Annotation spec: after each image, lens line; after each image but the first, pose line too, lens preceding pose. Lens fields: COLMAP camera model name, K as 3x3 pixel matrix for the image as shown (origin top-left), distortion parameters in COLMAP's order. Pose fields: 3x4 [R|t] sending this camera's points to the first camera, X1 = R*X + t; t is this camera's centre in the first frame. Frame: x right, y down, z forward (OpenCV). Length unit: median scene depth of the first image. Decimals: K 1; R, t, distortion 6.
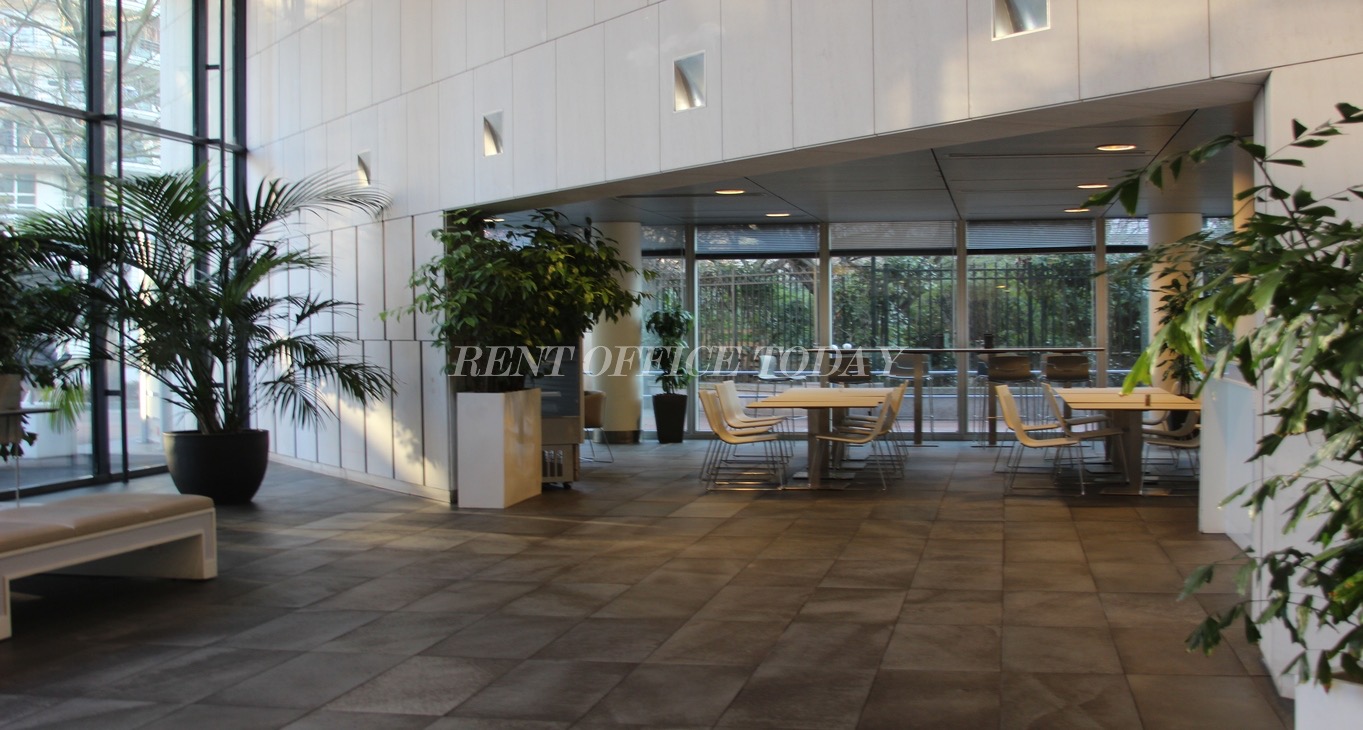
lens RADIAL K [[1731.0, 0, 681.5], [0, 1731.0, 365.0], [0, 0, 1]] dist [-0.165327, 0.076974]
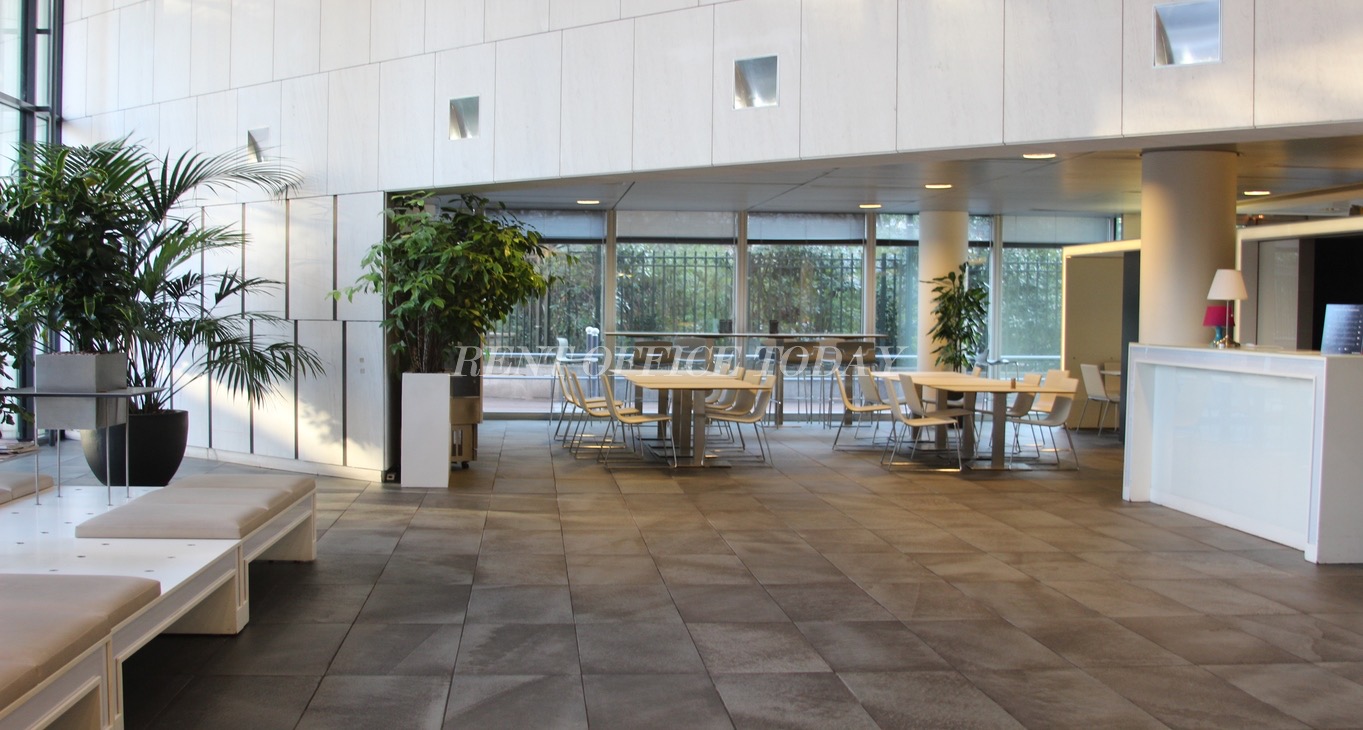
lens RADIAL K [[1731.0, 0, 681.5], [0, 1731.0, 365.0], [0, 0, 1]] dist [-0.165327, 0.076974]
pose [[0.963441, 0.006110, 0.267851, -0.223651], [-0.008702, 0.999926, 0.008491, 0.001041], [-0.267779, -0.010512, 0.963423, -0.008980]]
